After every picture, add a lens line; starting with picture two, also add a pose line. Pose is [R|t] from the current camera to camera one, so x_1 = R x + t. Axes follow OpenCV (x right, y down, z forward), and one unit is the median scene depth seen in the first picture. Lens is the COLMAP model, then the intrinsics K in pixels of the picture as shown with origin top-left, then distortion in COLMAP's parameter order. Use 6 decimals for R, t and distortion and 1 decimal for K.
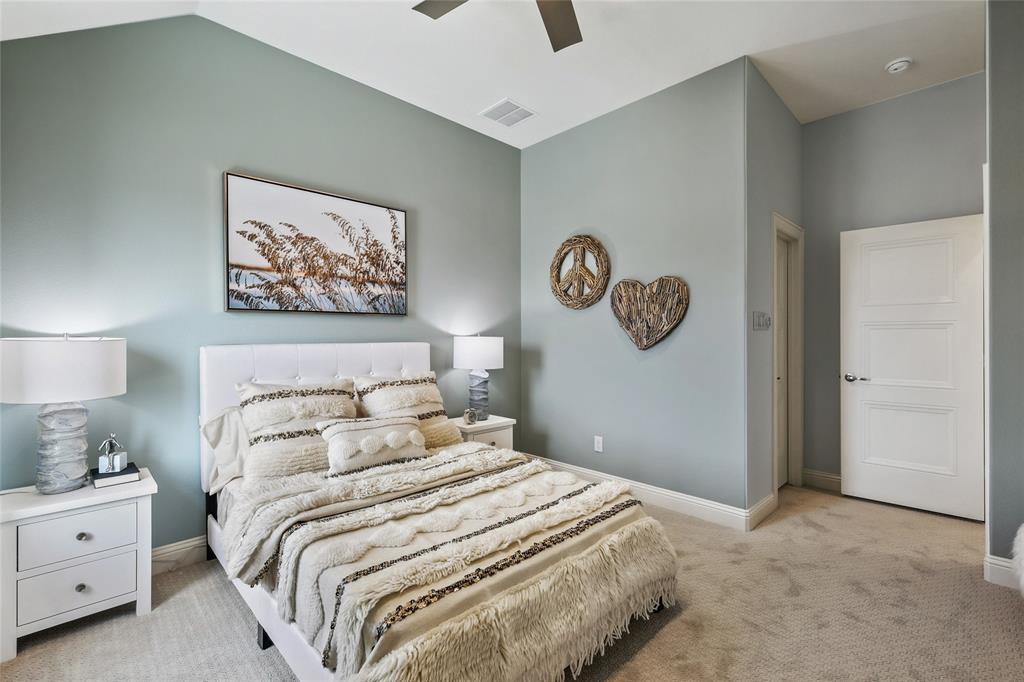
lens RADIAL K [[451.0, 0, 511.7], [0, 451.0, 340.3], [0, 0, 1]] dist [0.003208, 0.000007]
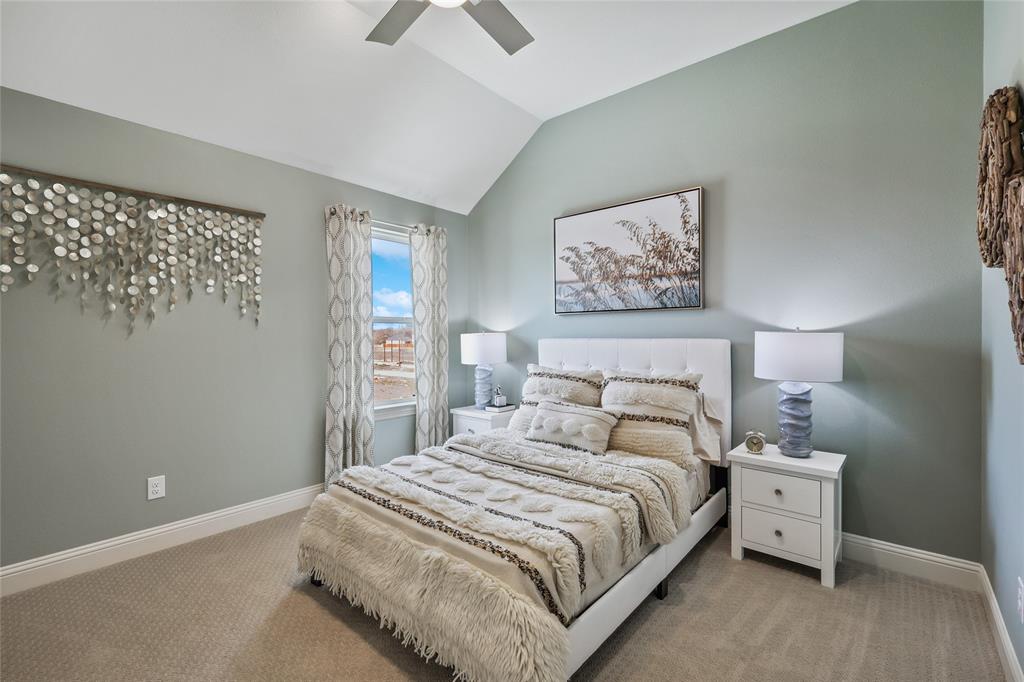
lens RADIAL K [[451.0, 0, 514.0], [0, 451.0, 338.5], [0, 0, 1]] dist [0.003208, 0.000007]
pose [[0.086729, 0.017901, -0.996071, 0.685091], [0.000301, 0.999838, 0.017995, -0.012319], [0.996232, -0.001860, 0.086710, 0.638673]]
